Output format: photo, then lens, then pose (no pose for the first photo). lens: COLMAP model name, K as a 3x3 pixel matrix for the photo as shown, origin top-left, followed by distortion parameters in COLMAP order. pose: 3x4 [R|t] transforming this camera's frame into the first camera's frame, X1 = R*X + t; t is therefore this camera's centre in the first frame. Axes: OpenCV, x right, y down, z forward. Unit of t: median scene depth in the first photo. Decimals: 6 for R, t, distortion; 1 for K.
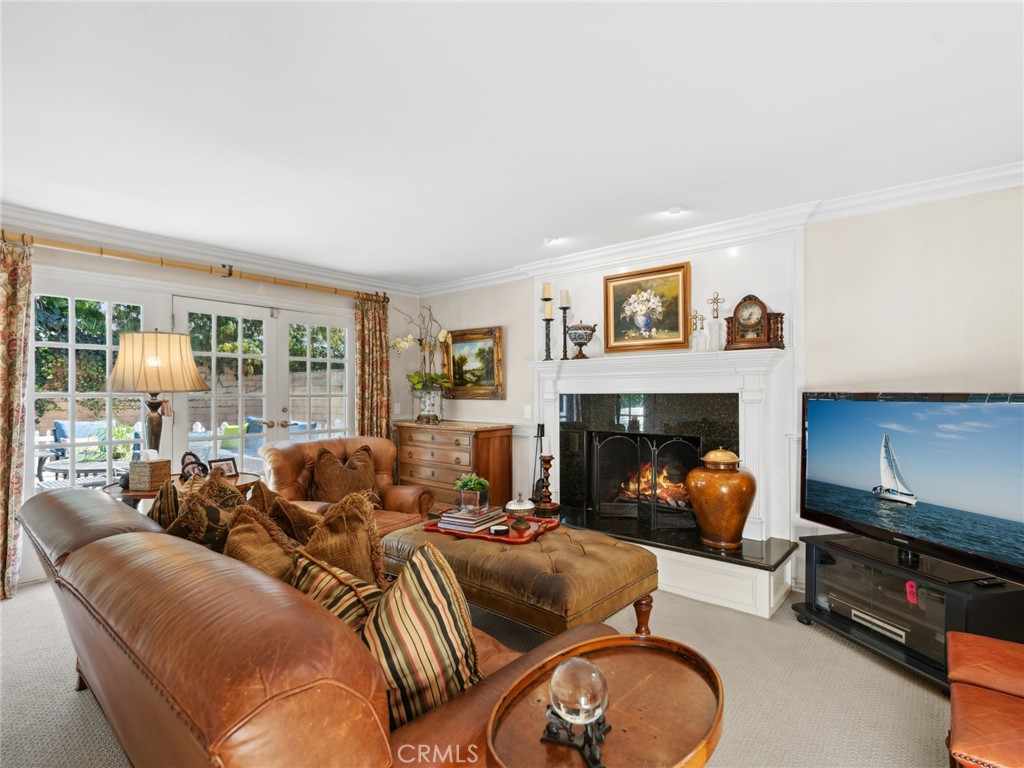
lens RADIAL K [[501.7, 0, 509.3], [0, 501.7, 389.8], [0, 0, 1]] dist [-0.001282, 0.000981]
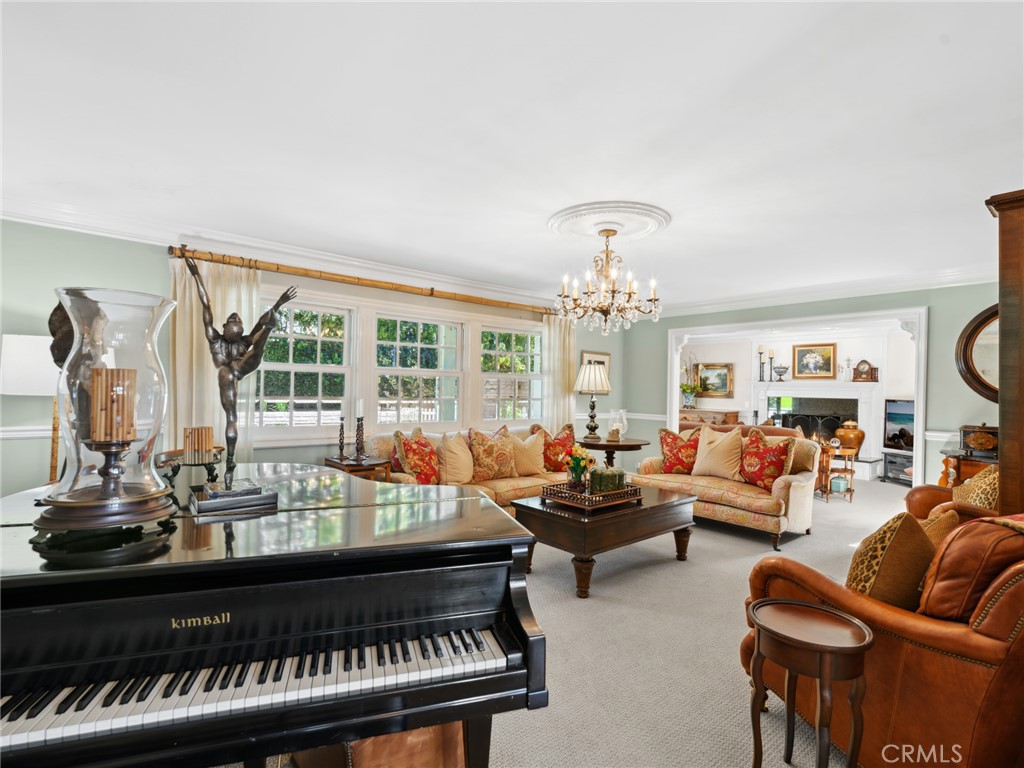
lens RADIAL K [[501.7, 0, 516.3], [0, 501.7, 384.8], [0, 0, 1]] dist [-0.001282, 0.000981]
pose [[0.985338, 0.013669, -0.170067, -0.692107], [-0.012539, 0.999892, 0.007720, -0.054125], [0.170155, -0.005474, 0.985402, -1.520803]]
